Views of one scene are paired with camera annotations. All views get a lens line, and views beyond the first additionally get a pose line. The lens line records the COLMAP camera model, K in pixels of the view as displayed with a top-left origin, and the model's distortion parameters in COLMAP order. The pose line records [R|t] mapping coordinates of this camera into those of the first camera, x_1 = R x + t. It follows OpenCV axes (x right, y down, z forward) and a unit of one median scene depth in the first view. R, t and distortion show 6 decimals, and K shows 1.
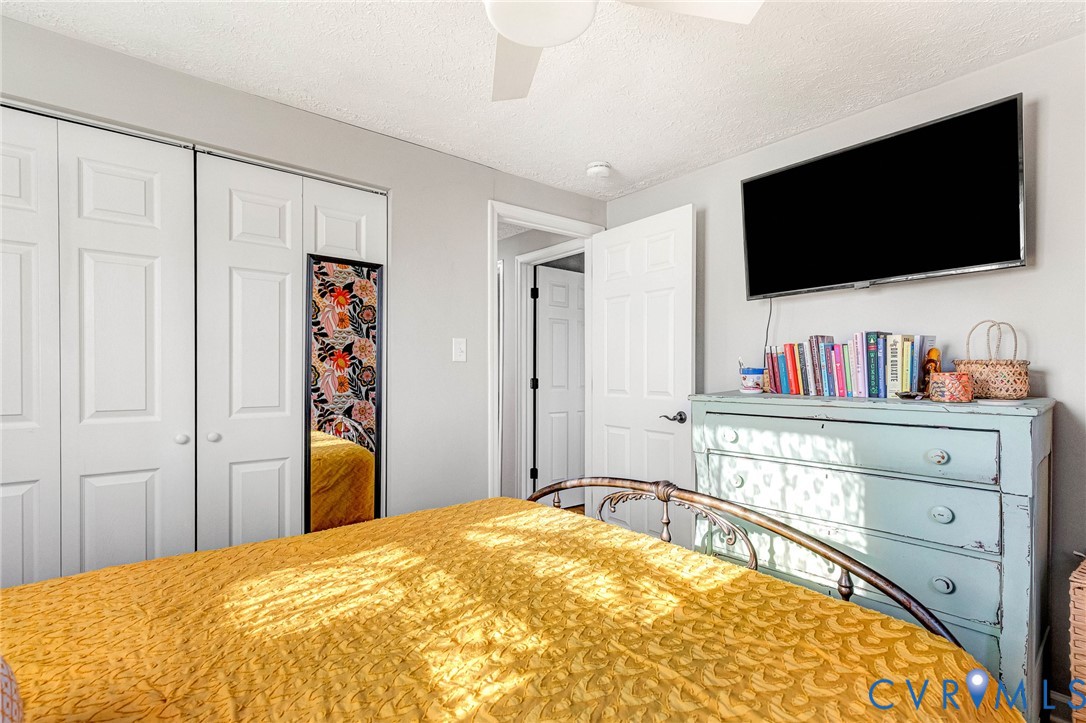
lens RADIAL K [[505.6, 0, 562.5], [0, 505.6, 373.1], [0, 0, 1]] dist [0.009732, -0.001010]
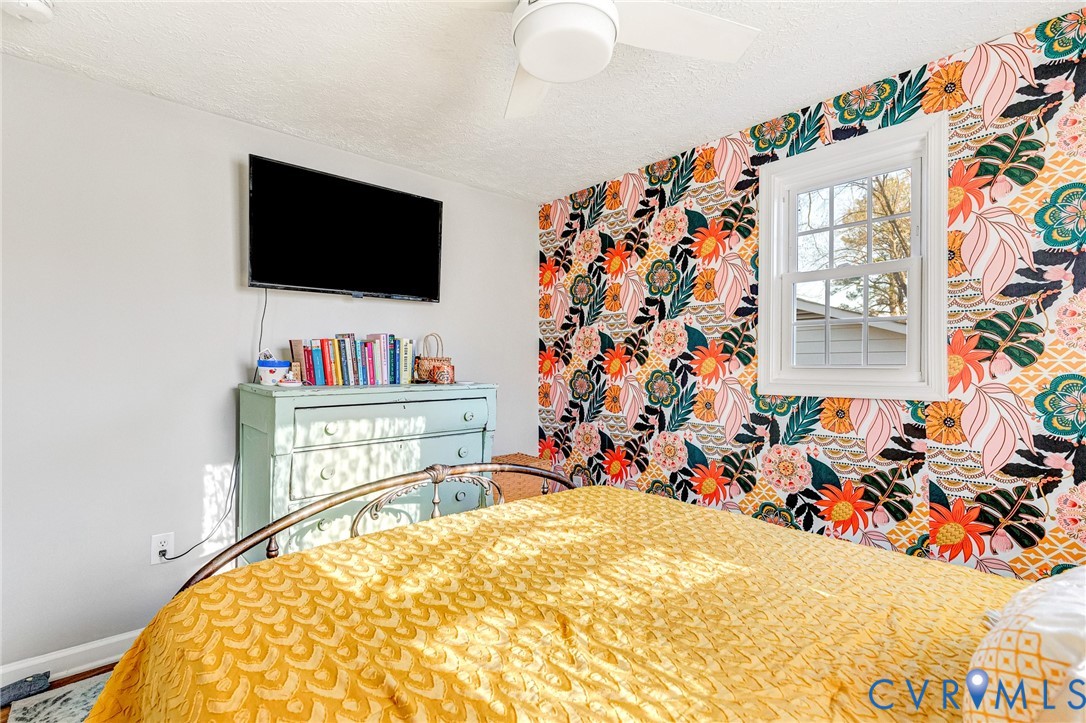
lens RADIAL K [[505.6, 0, 537.1], [0, 505.6, 365.3], [0, 0, 1]] dist [0.009732, -0.001010]
pose [[-0.006907, 0.002500, 0.999973, -0.710972], [0.007131, 0.999972, -0.002451, 0.004339], [-0.999951, 0.007114, -0.006924, 0.639773]]
